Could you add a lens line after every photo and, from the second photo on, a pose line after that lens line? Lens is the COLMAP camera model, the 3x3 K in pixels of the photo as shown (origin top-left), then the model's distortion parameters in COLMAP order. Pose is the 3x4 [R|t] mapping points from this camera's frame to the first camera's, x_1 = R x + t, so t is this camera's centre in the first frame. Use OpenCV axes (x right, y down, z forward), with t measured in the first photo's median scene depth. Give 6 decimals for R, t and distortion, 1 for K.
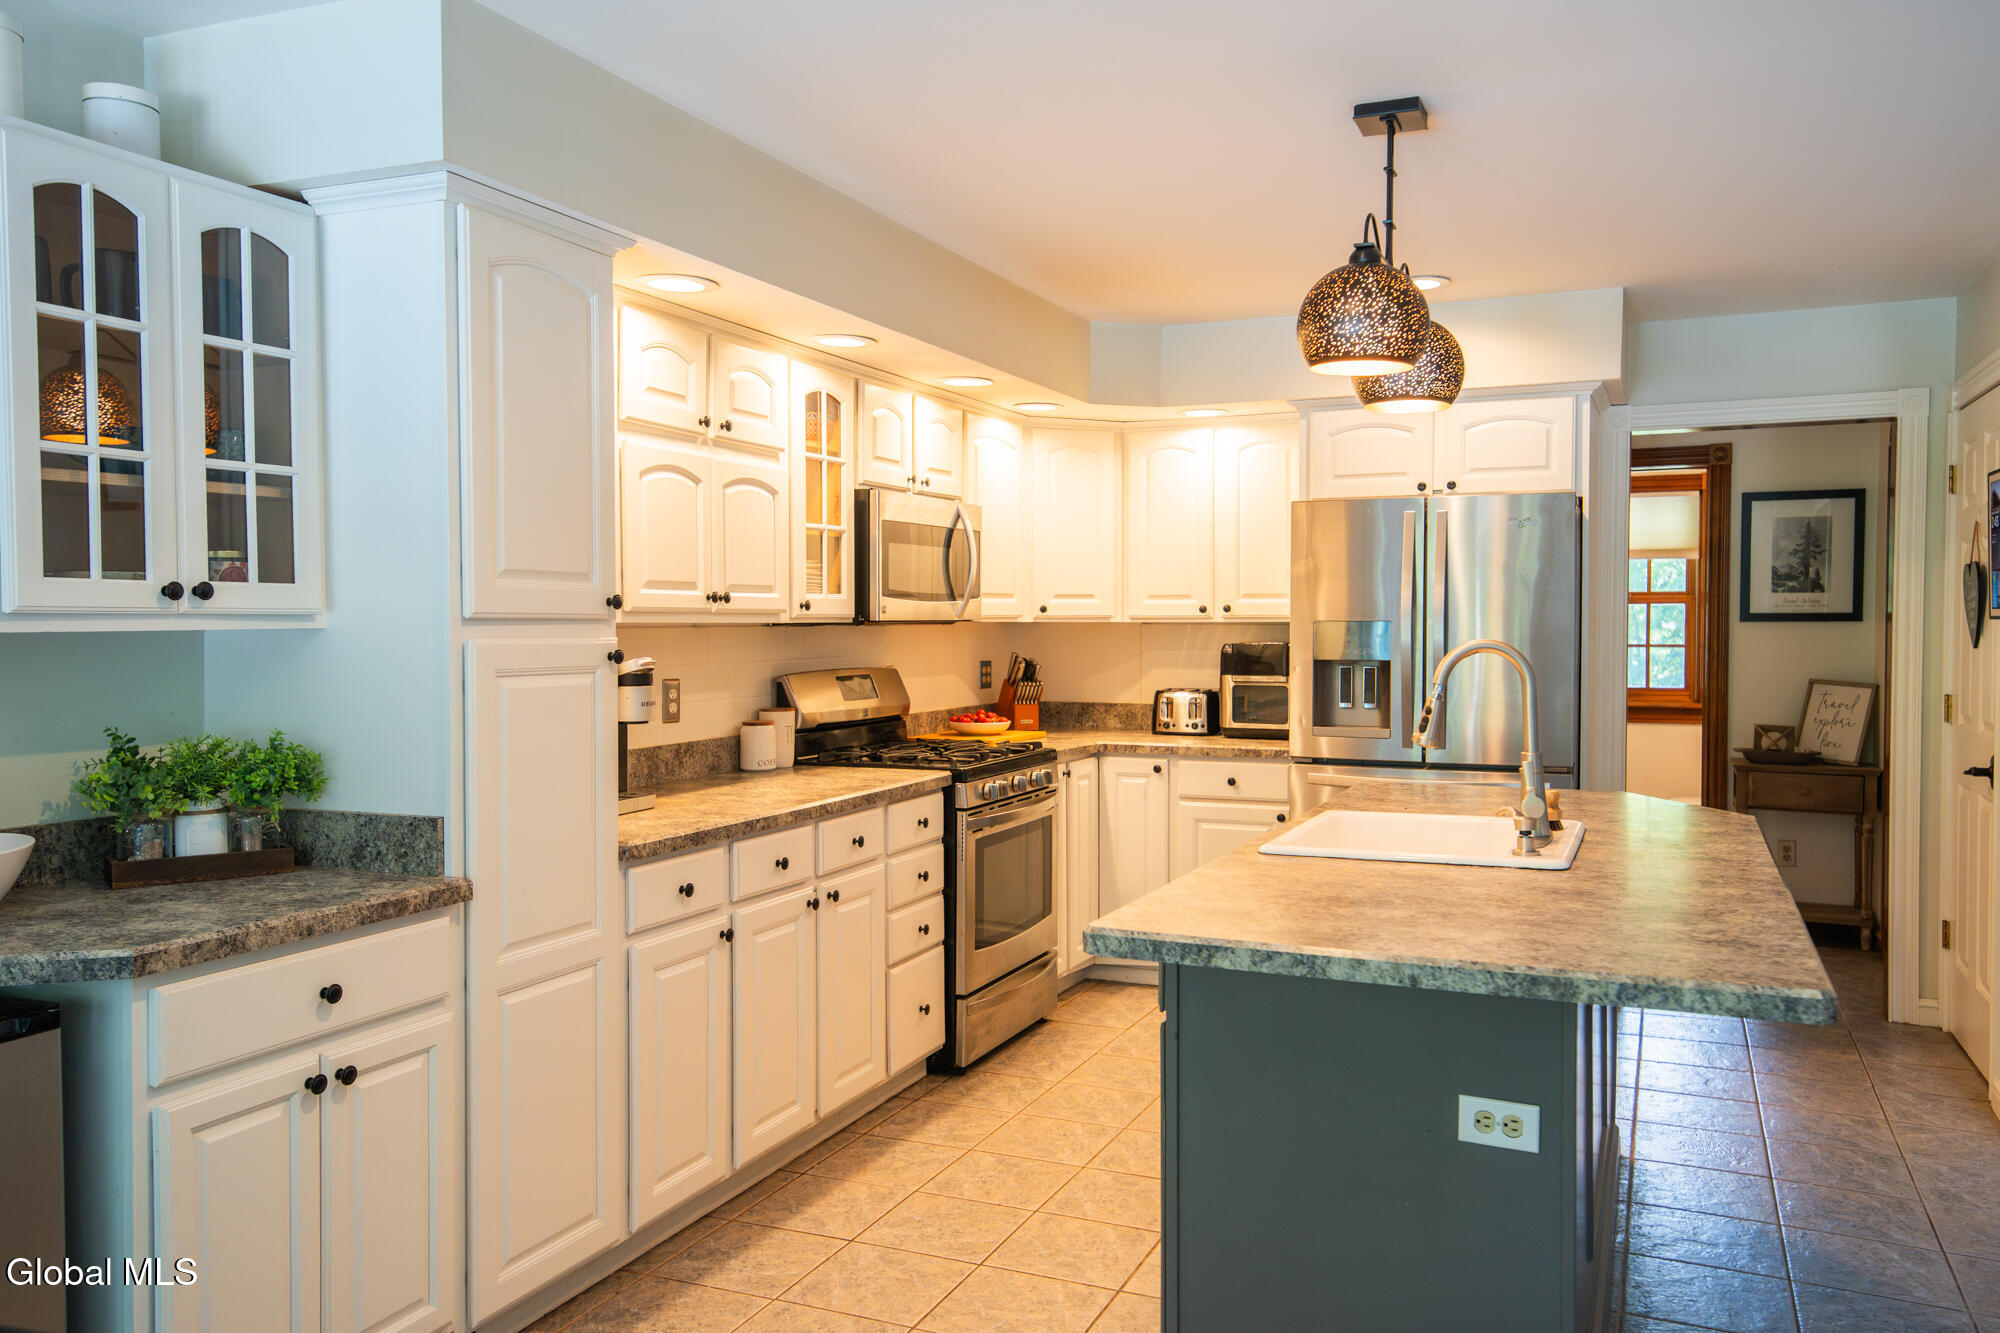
lens RADIAL K [[1524.8, 0, 1011.0], [0, 1524.8, 669.5], [0, 0, 1]] dist [0.026589, -0.004367]
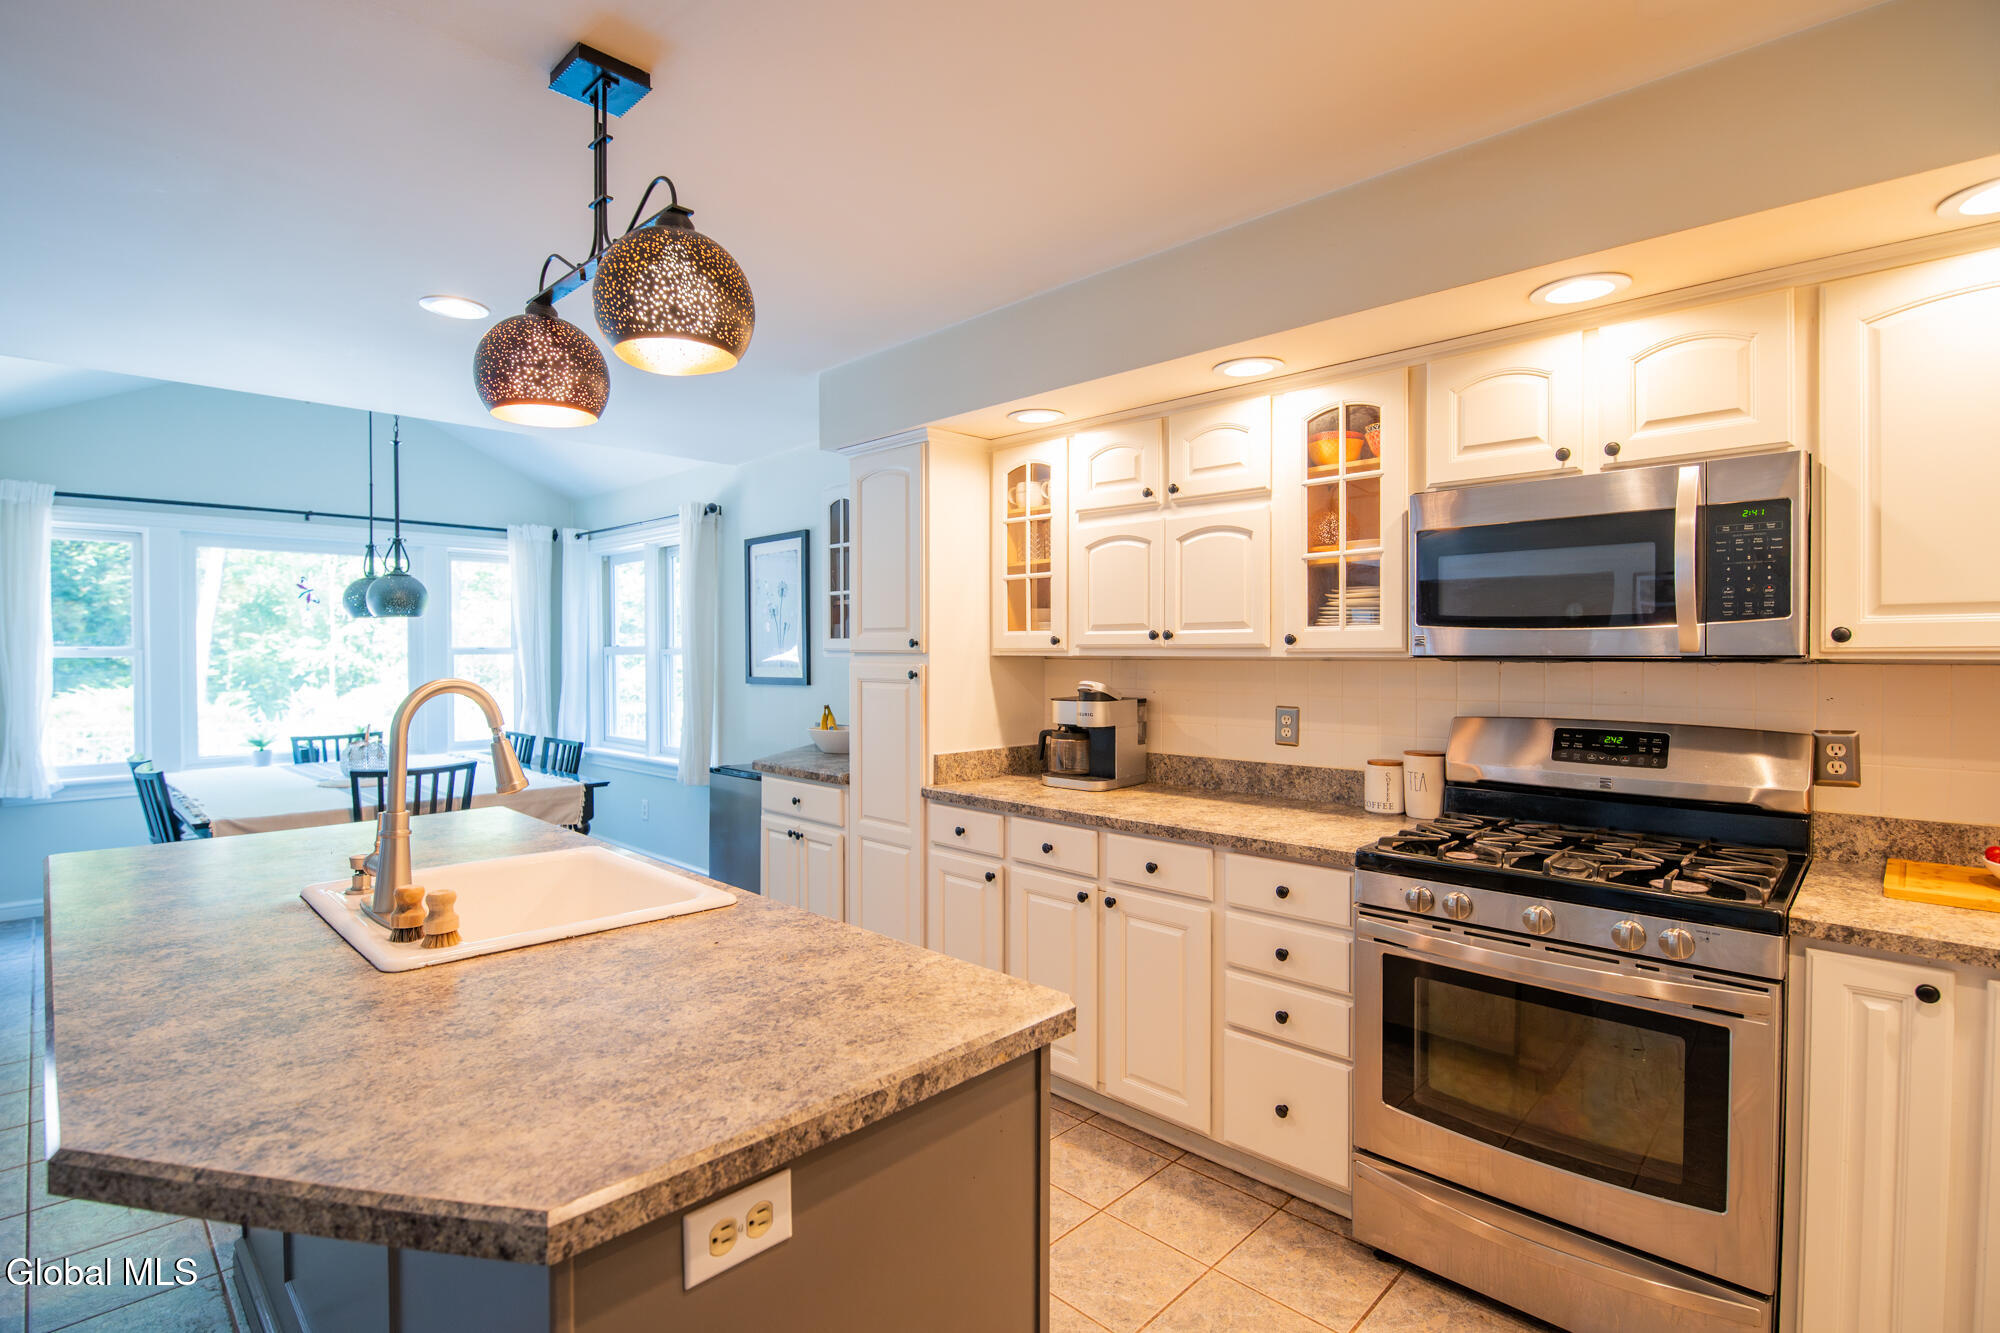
lens RADIAL K [[942.7, 0, 996.3], [0, 942.7, 651.5], [0, 0, 1]] dist [-0.007510, -0.002420]
pose [[-0.361589, 0.003910, -0.932329, 0.543553], [-0.028430, 0.999480, 0.015218, -0.041875], [0.931904, 0.032009, -0.361290, 1.140757]]
